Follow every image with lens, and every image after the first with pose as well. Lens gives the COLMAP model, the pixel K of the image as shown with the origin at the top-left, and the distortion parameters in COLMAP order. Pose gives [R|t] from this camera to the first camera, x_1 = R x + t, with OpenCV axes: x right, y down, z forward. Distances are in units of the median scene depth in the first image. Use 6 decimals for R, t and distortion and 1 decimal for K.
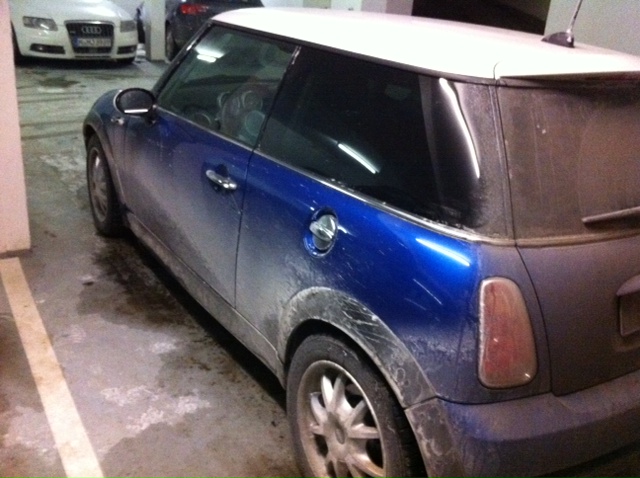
lens RADIAL K [[558.8, 0, 320.0], [0, 558.8, 239.0], [0, 0, 1]] dist [0.005596, -0.195518]
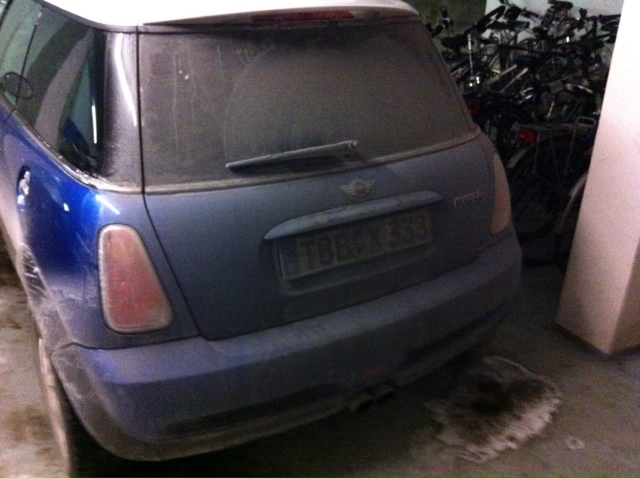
lens RADIAL K [[558.8, 0, 320.0], [0, 558.8, 239.0], [0, 0, 1]] dist [0.005596, -0.195518]
pose [[0.998751, -0.036560, 0.034048, 0.628459], [0.034070, 0.996892, 0.071026, 0.033893], [-0.036539, -0.069778, 0.996893, -0.023034]]
